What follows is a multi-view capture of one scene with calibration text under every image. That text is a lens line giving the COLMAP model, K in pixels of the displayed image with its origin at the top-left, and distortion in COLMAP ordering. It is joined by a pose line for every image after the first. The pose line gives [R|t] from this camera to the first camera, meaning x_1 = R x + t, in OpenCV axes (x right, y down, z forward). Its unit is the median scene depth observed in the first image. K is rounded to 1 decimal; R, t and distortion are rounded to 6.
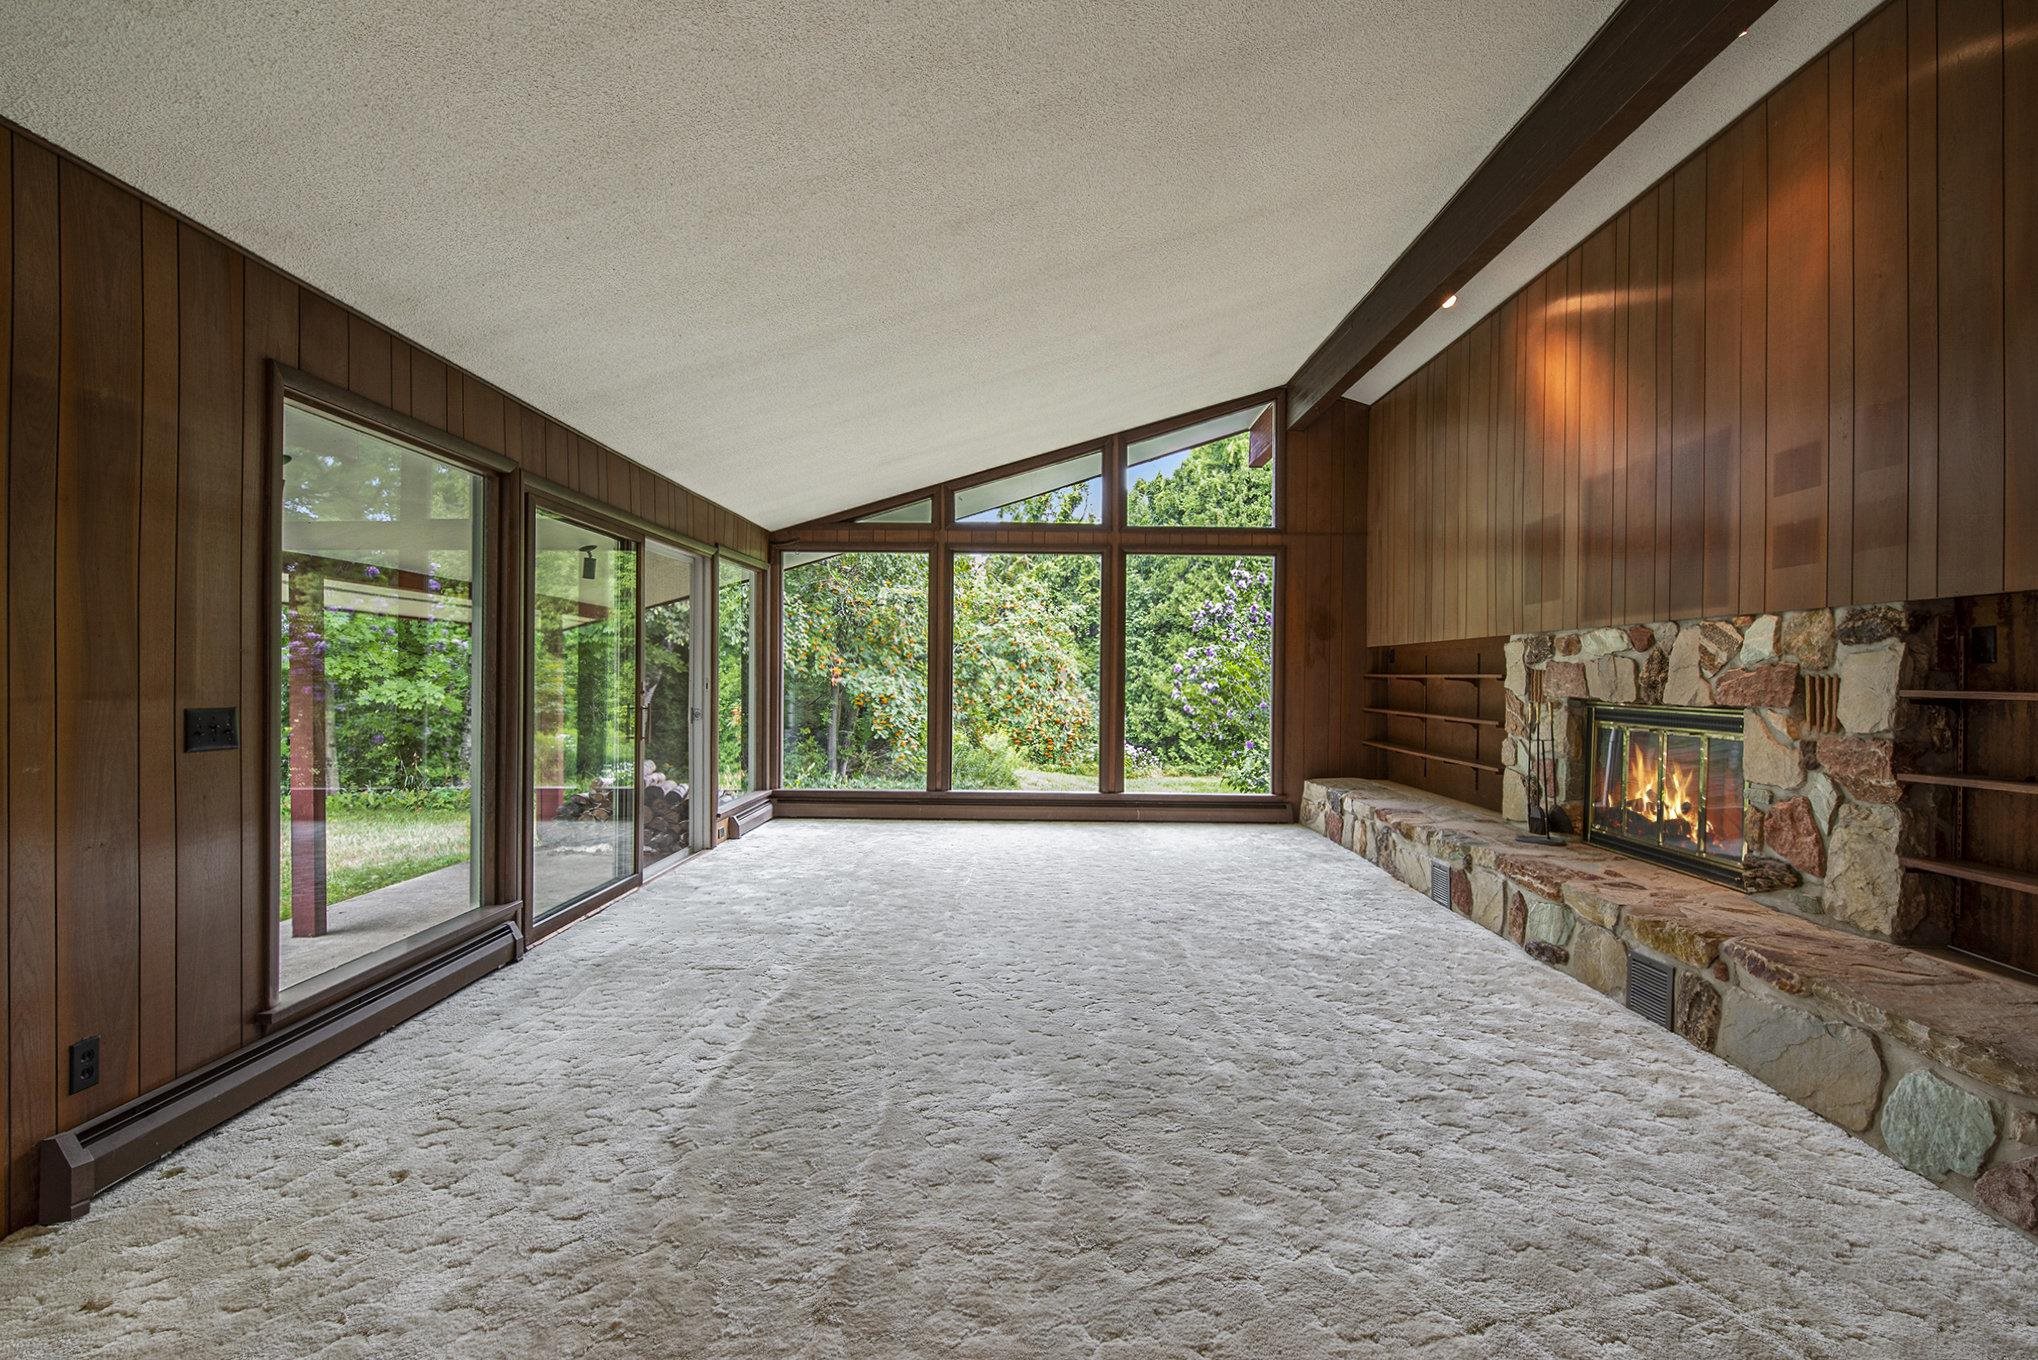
lens RADIAL K [[917.6, 0, 1032.6], [0, 917.6, 675.4], [0, 0, 1]] dist [-0.000697, -0.008389]
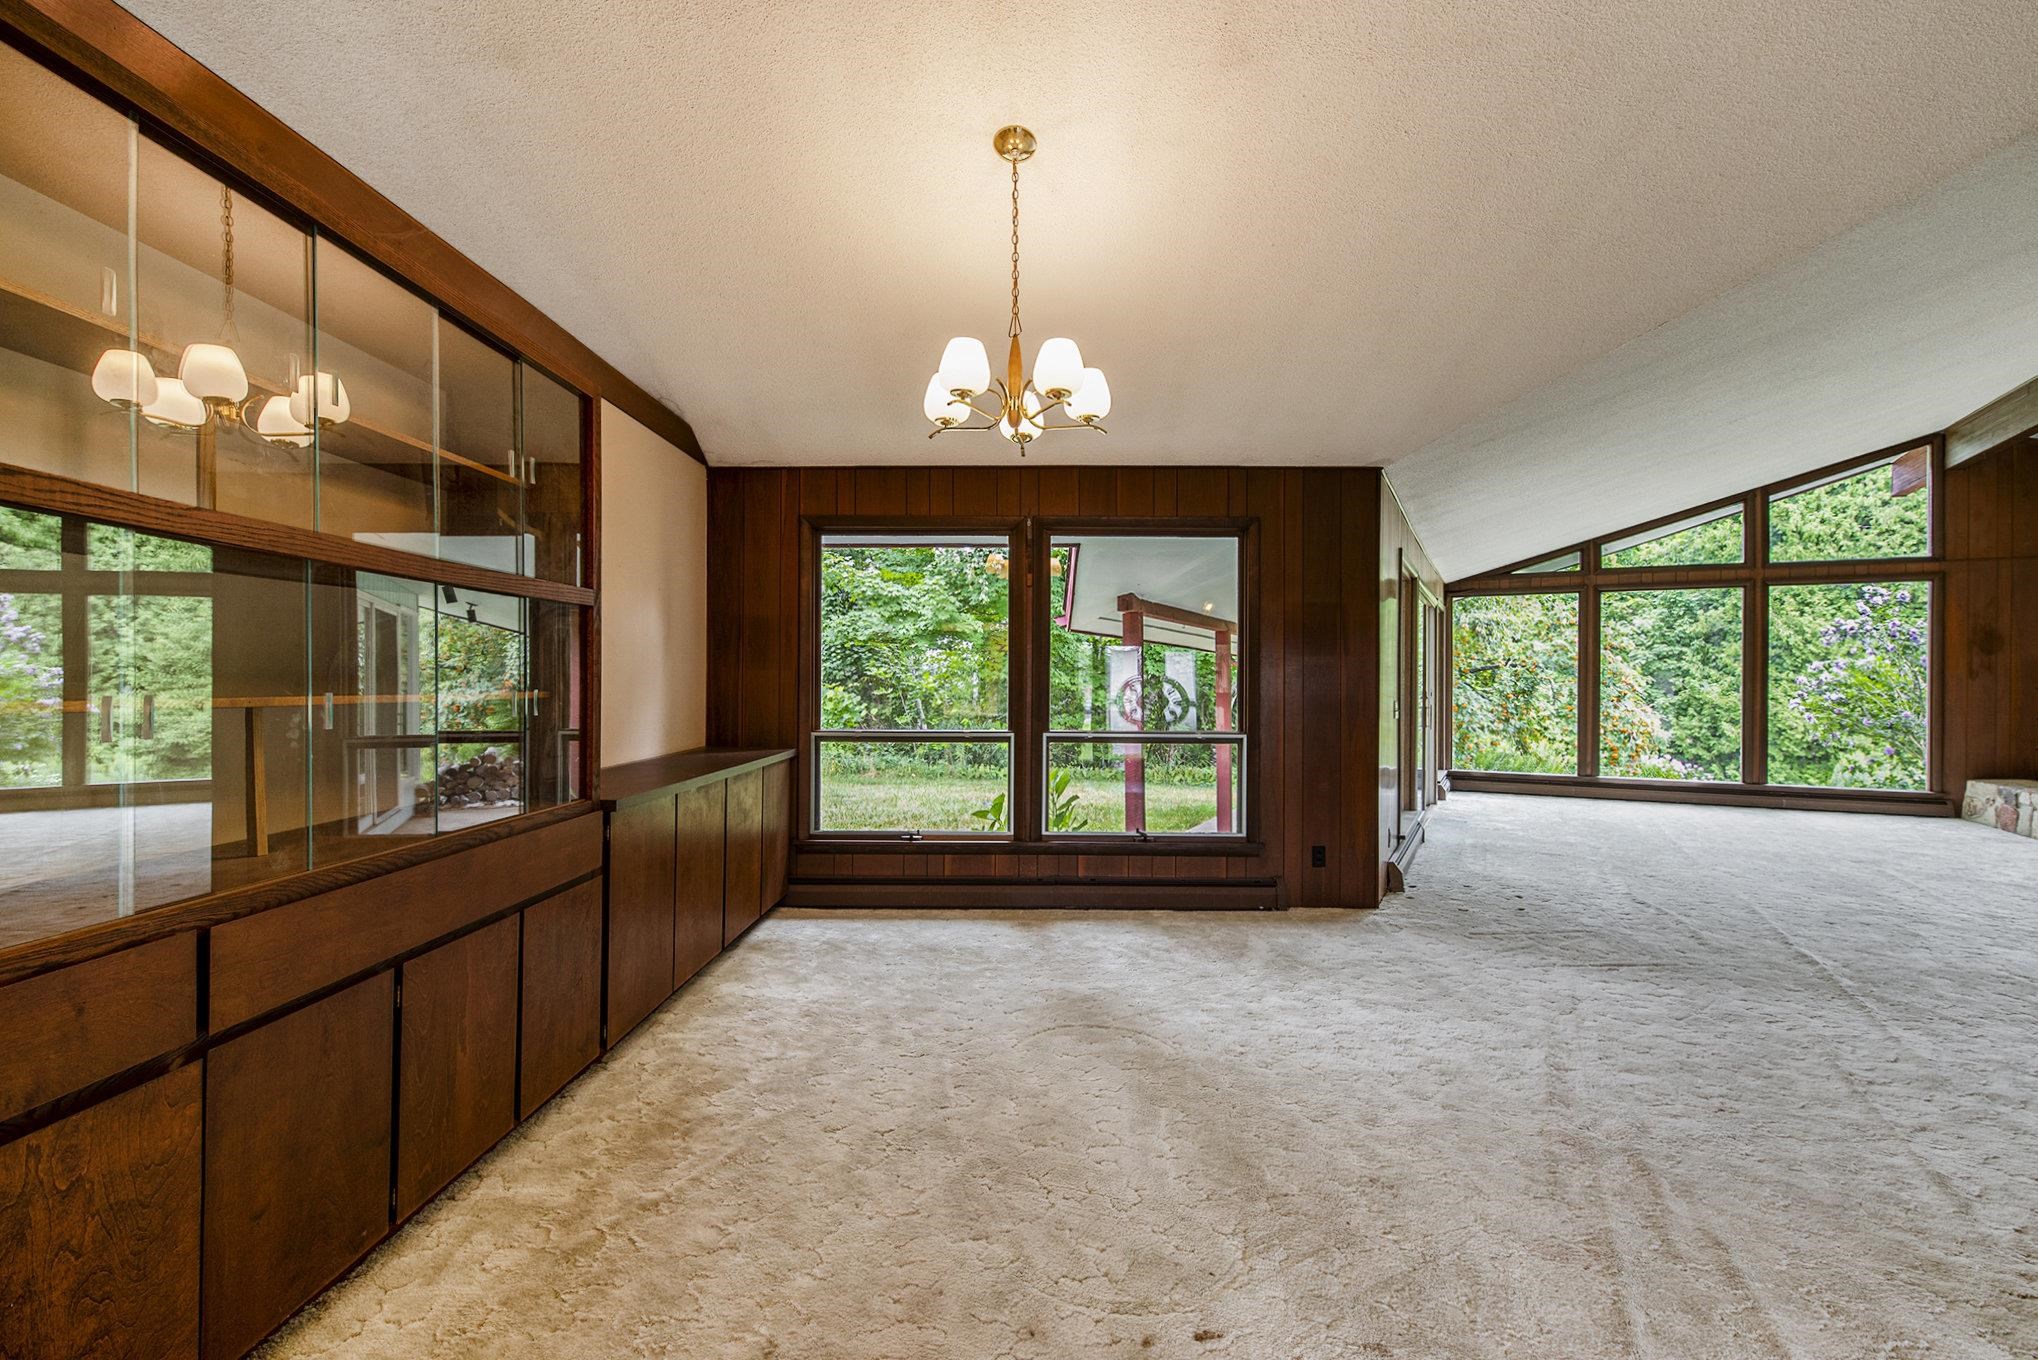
lens RADIAL K [[887.1, 0, 1023.5], [0, 887.1, 683.9], [0, 0, 1]] dist [0.000090, -0.011477]
pose [[0.881486, -0.003607, -0.472196, -0.375208], [0.001294, 0.999986, -0.005223, 0.001405], [0.472208, 0.003993, 0.881478, -0.842403]]
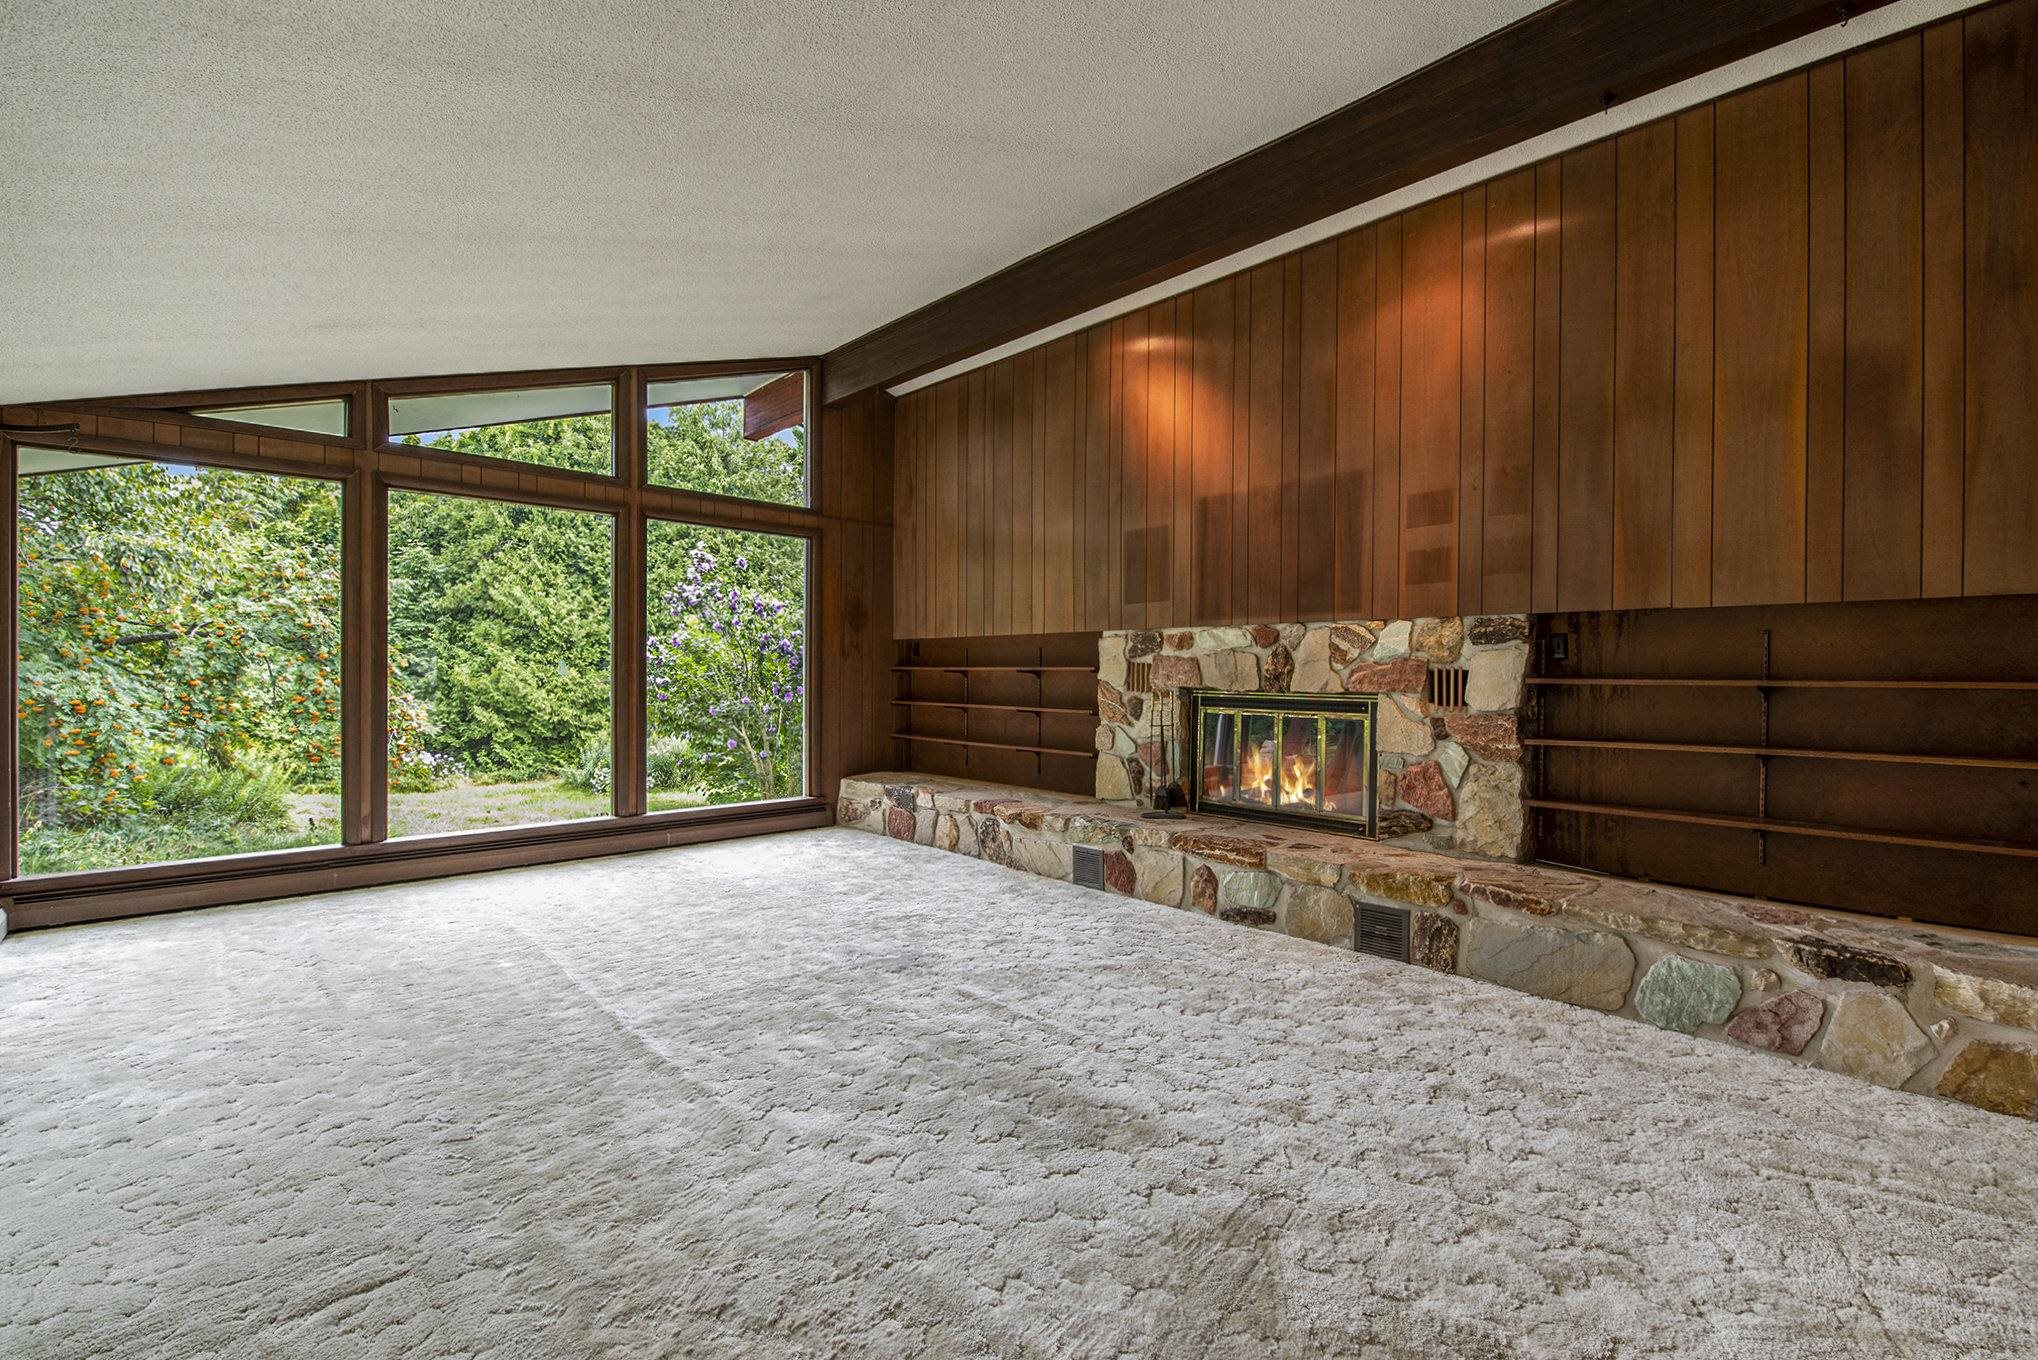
lens RADIAL K [[873.6, 0, 1008.8], [0, 873.6, 678.5], [0, 0, 1]] dist [0.000981, -0.012322]
pose [[0.726347, -0.010408, 0.687250, -0.342152], [0.001854, 0.999911, 0.013183, -0.001717], [-0.687326, -0.008301, 0.726302, 0.386463]]
